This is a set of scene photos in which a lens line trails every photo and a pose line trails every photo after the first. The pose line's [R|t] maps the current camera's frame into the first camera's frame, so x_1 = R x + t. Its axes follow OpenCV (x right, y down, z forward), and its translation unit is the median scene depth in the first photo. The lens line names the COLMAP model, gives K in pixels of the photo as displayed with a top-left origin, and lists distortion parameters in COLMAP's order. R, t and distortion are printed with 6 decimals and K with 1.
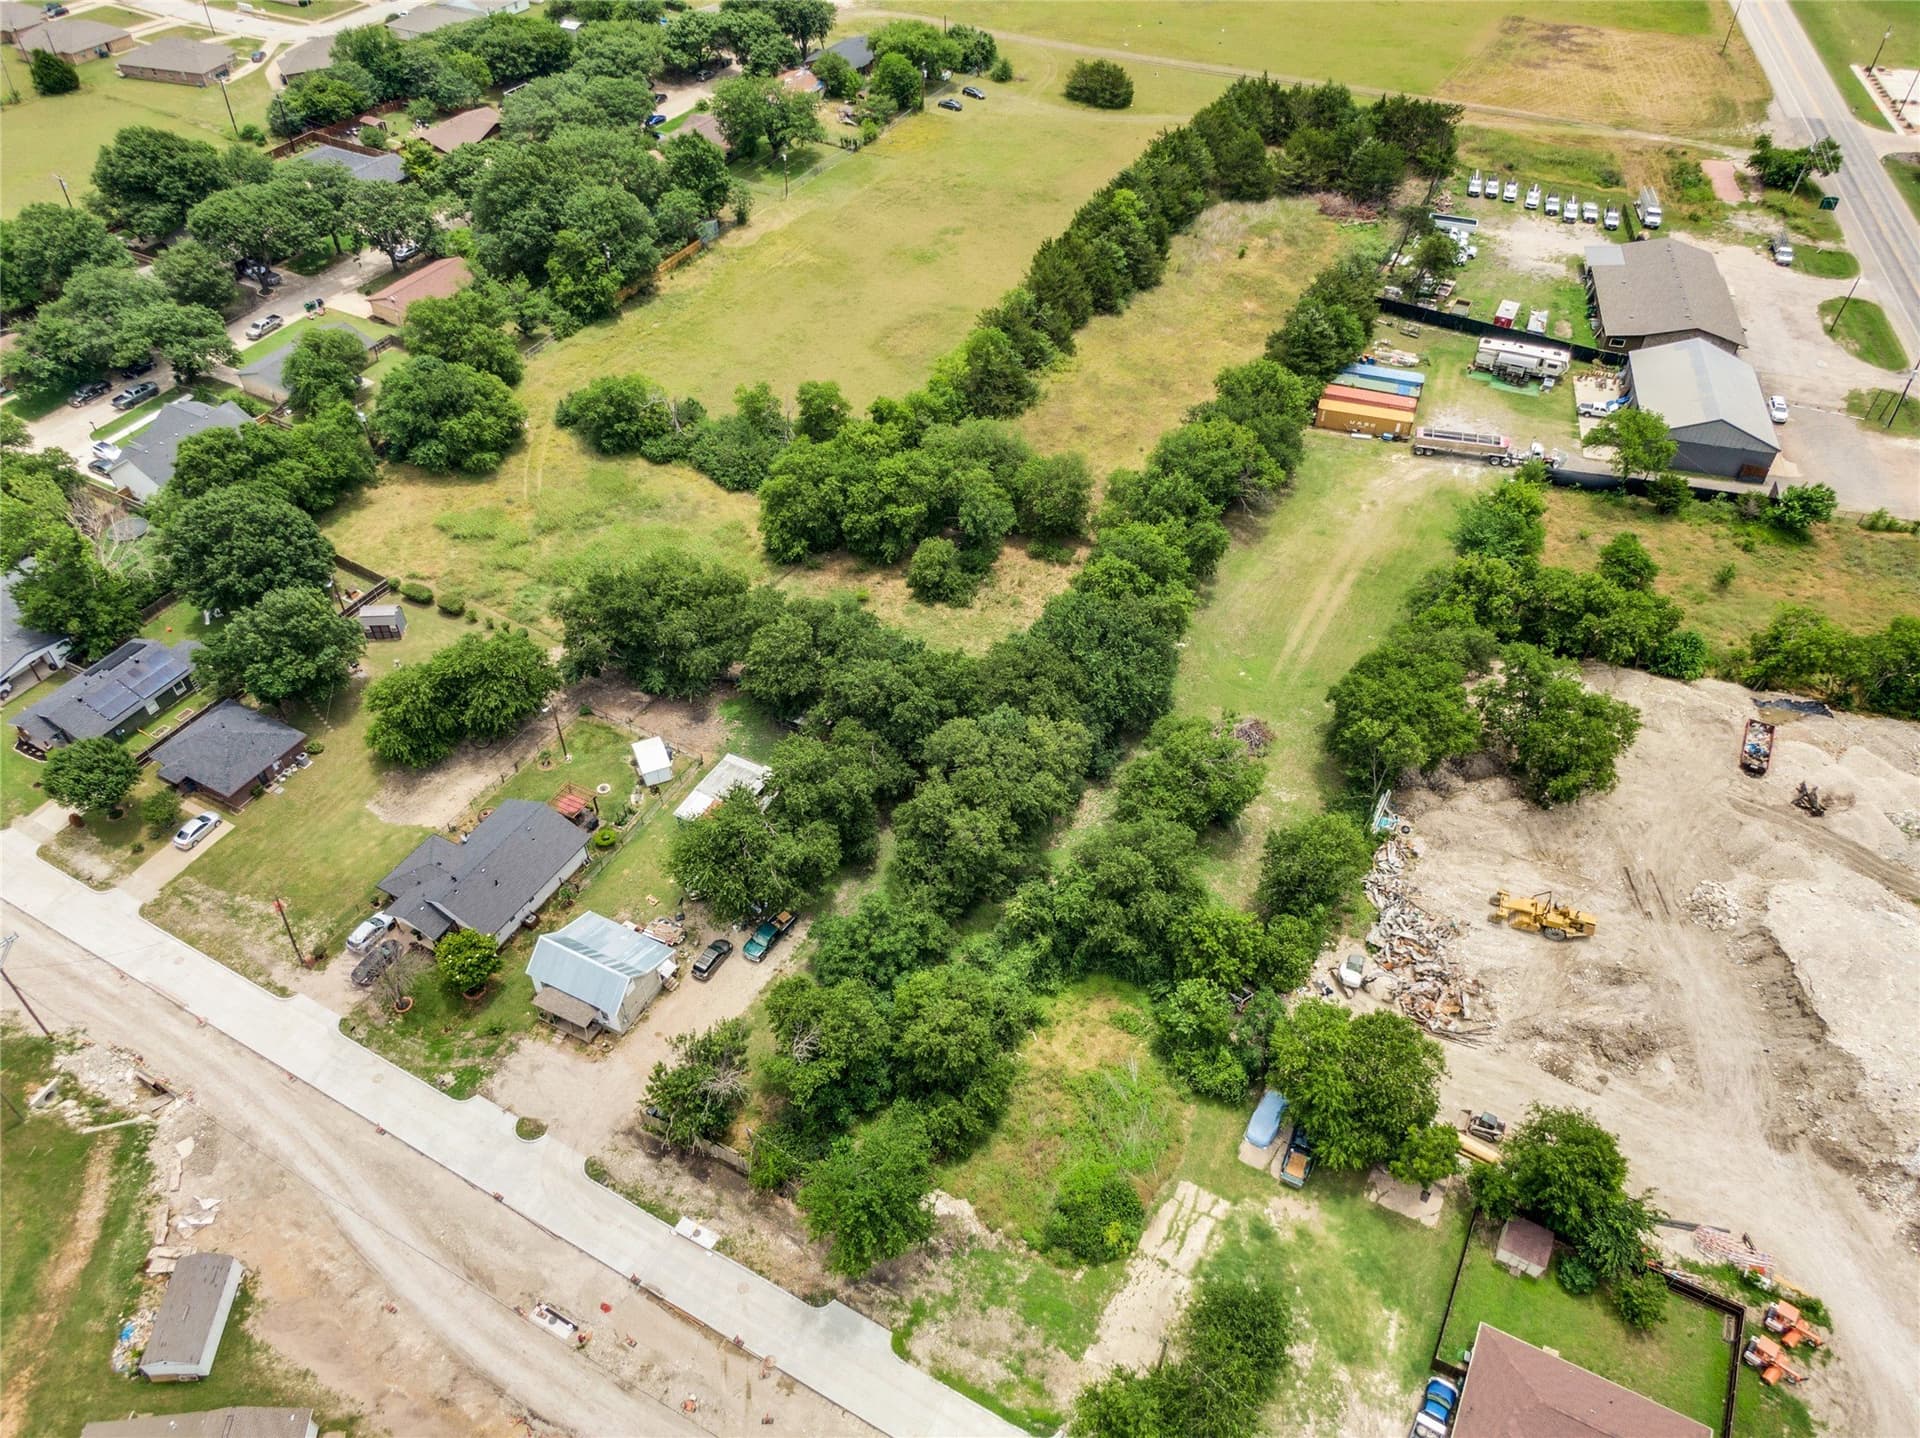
lens RADIAL K [[1366.6, 0, 962.1], [0, 1366.6, 723.4], [0, 0, 1]] dist [0.039568, -0.066509]
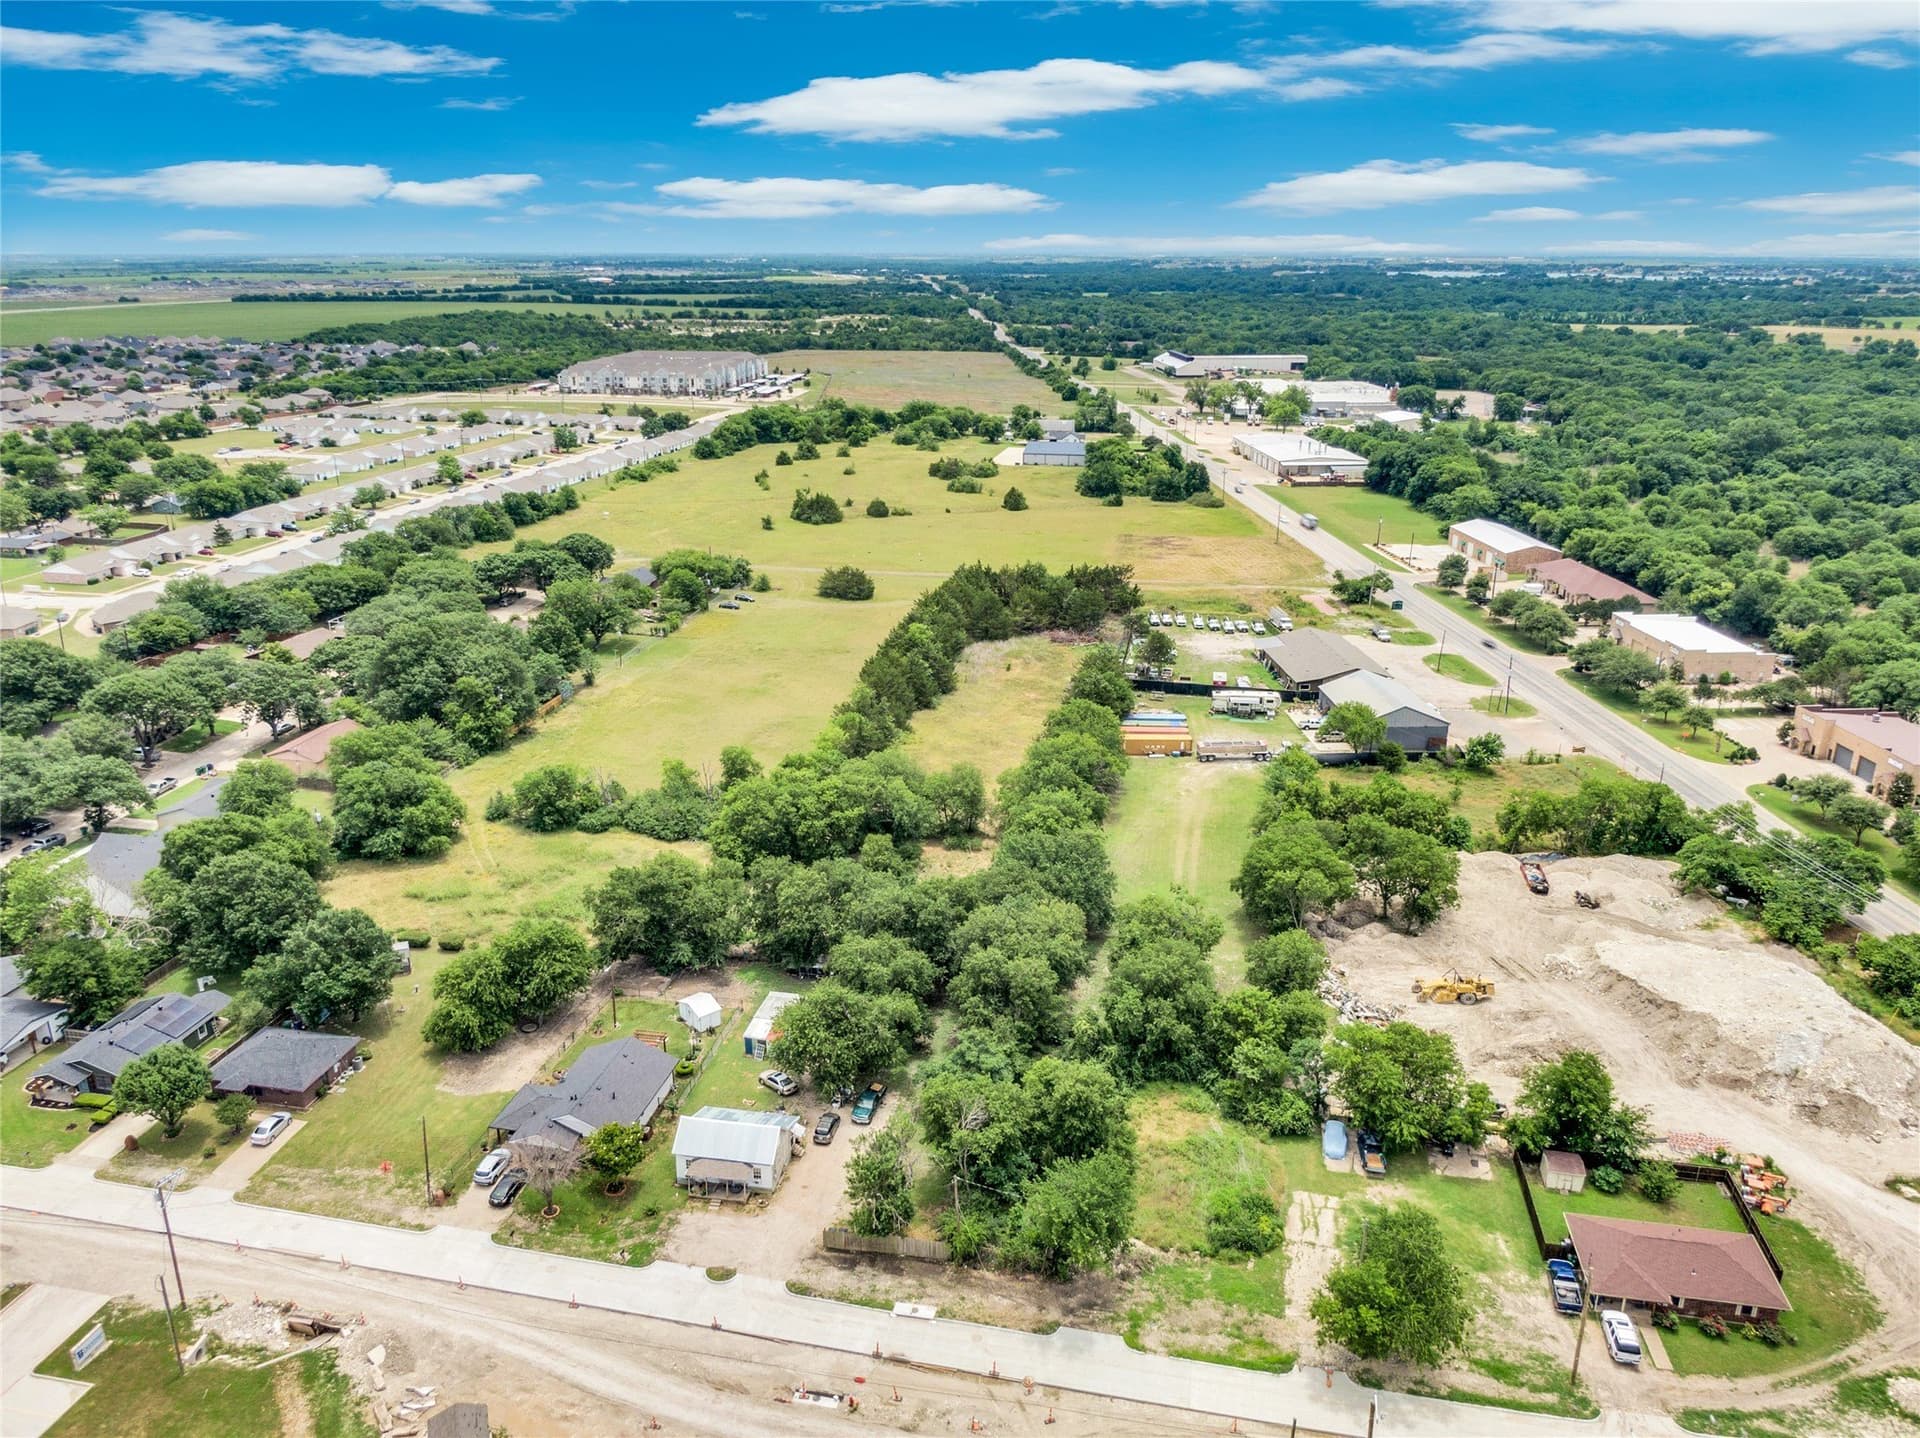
lens RADIAL K [[1359.5, 0, 963.3], [0, 1359.5, 721.0], [0, 0, 1]] dist [0.049679, -0.078902]
pose [[0.955046, -0.094943, 0.280844, -0.244743], [0.202530, 0.900755, -0.384216, 0.221809], [-0.216493, 0.423823, 0.879491, -0.085369]]
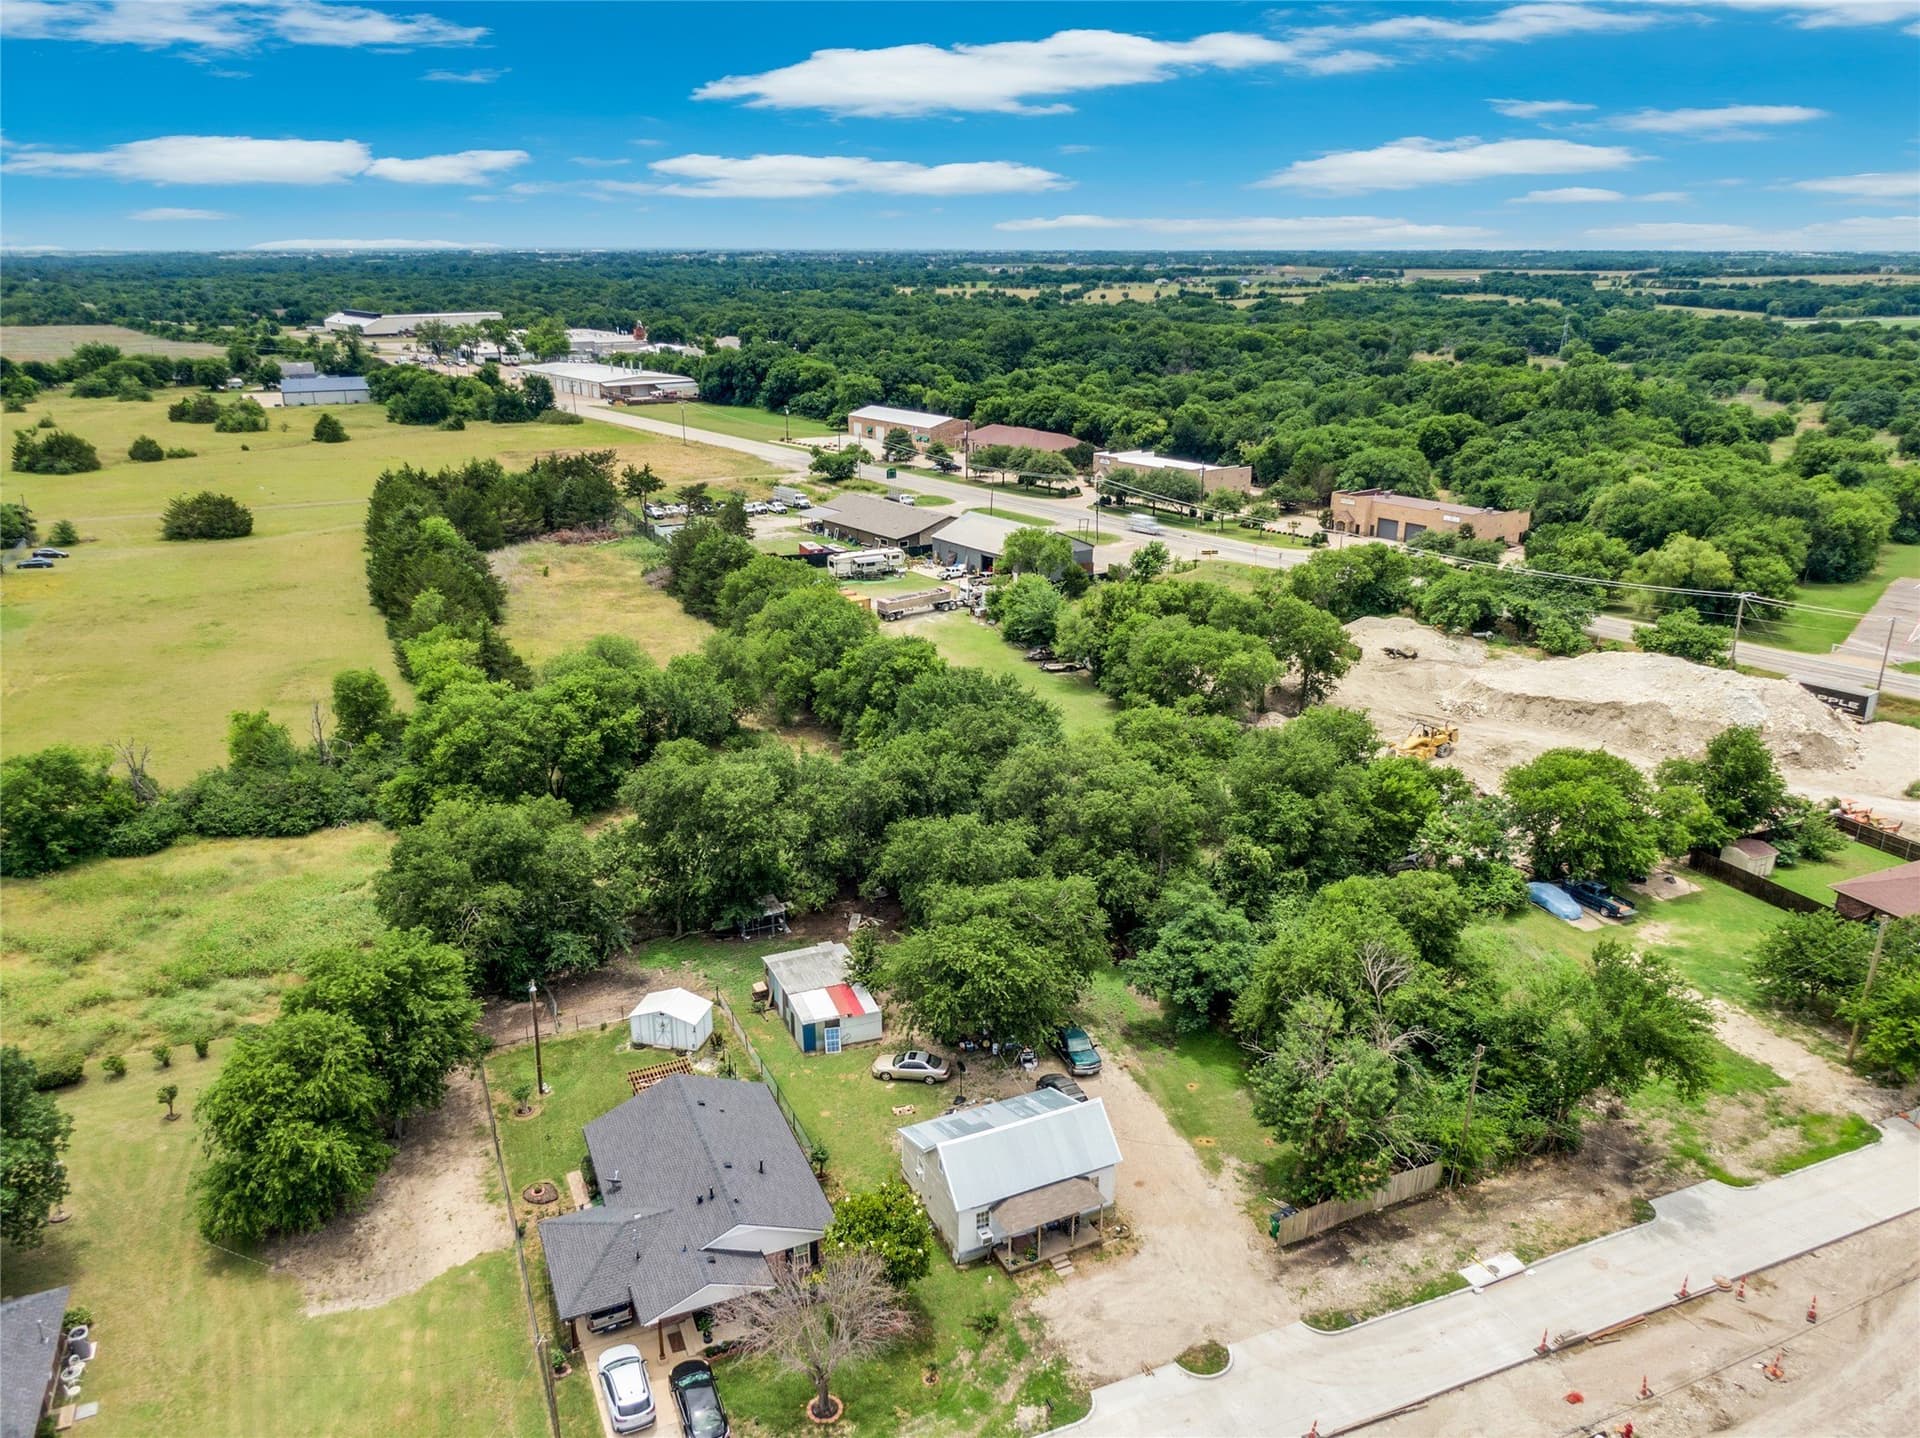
lens RADIAL K [[1366.6, 0, 962.1], [0, 1366.6, 723.4], [0, 0, 1]] dist [0.039568, -0.066509]
pose [[0.612532, -0.259528, 0.746626, -0.463594], [0.542555, 0.824959, -0.158356, 0.069238], [-0.574838, 0.502084, 0.646122, 0.344007]]
